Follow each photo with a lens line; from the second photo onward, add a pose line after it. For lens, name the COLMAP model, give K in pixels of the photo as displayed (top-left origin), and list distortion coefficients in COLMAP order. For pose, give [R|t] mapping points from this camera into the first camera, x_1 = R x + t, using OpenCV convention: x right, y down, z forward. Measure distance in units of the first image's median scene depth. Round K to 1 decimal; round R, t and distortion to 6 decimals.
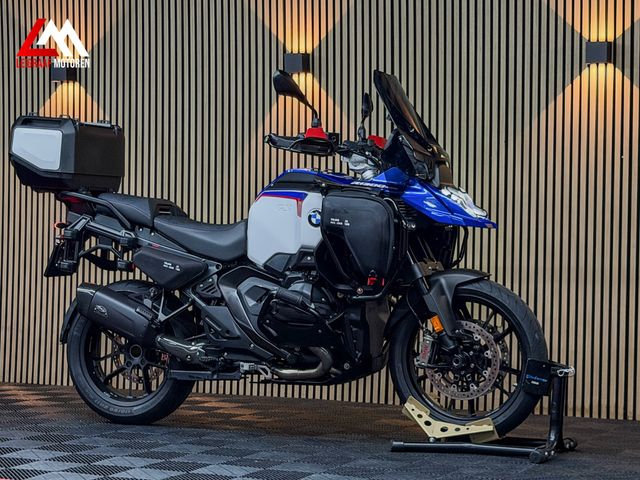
lens RADIAL K [[1454.3, 0, 334.0], [0, 1454.3, 250.2], [0, 0, 1]] dist [0.161256, -0.011592]
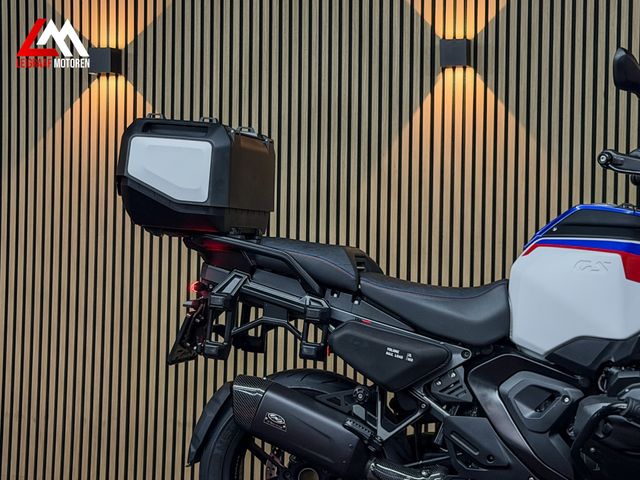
lens RADIAL K [[1454.3, 0, 334.0], [0, 1454.3, 250.2], [0, 0, 1]] dist [0.161256, -0.011592]
pose [[0.990791, 0.005177, 0.135301, -0.225392], [-0.003441, 0.999909, -0.013062, -0.026235], [-0.135356, 0.012476, 0.990718, 0.364074]]
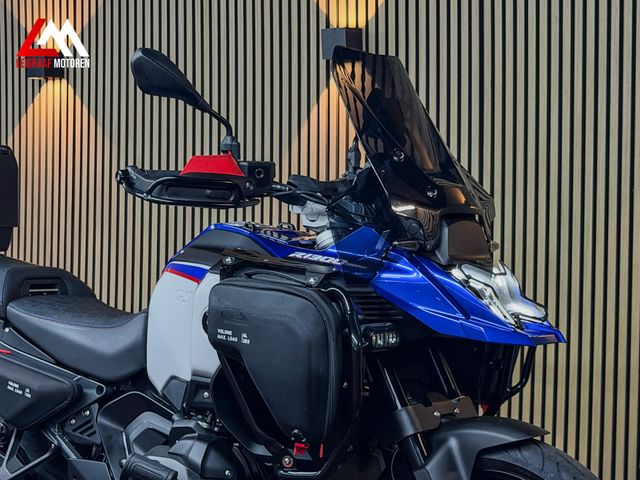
lens RADIAL K [[1454.3, 0, 334.0], [0, 1454.3, 250.2], [0, 0, 1]] dist [0.161256, -0.011592]
pose [[0.977942, 0.006428, -0.208777, 0.133951], [-0.005781, 0.999976, 0.003713, -0.047369], [0.208796, -0.002425, 0.977956, 0.446499]]
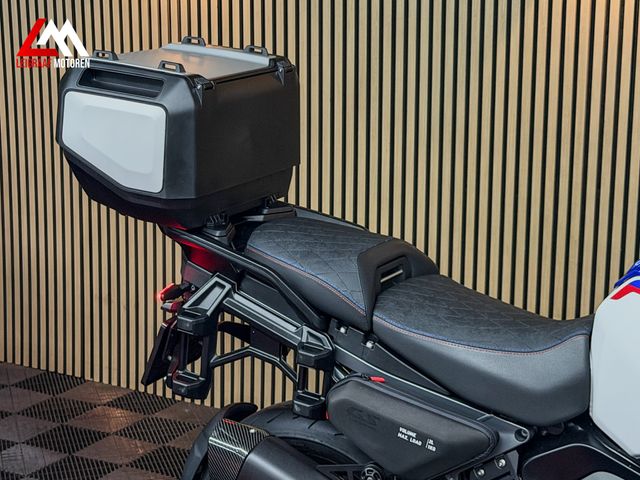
lens RADIAL K [[1443.5, 0, 320.0], [0, 1443.5, 240.0], [0, 0, 1]] dist [0.100107, 0.092791]
pose [[0.994690, 0.015263, -0.101781, -0.096169], [0.007129, 0.976349, 0.216081, -0.140792], [0.102672, -0.215659, 0.971056, 0.581786]]
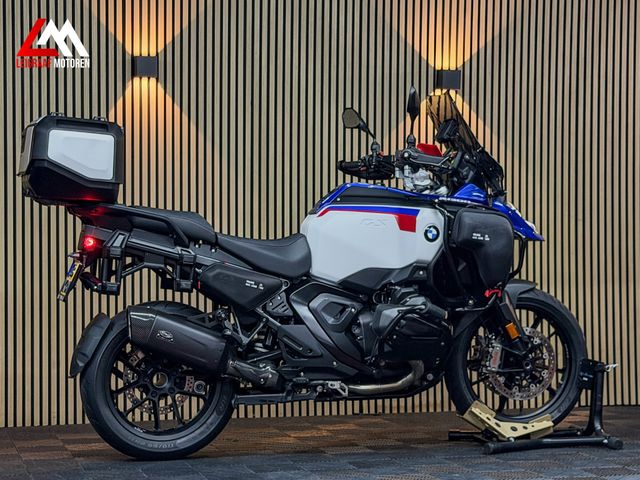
lens RADIAL K [[1454.3, 0, 334.0], [0, 1454.3, 250.2], [0, 0, 1]] dist [0.161256, -0.011592]
pose [[0.766279, -0.014771, 0.642339, -0.670723], [0.015453, 0.999870, 0.004557, -0.014674], [-0.642323, 0.006434, 0.766407, 0.243889]]
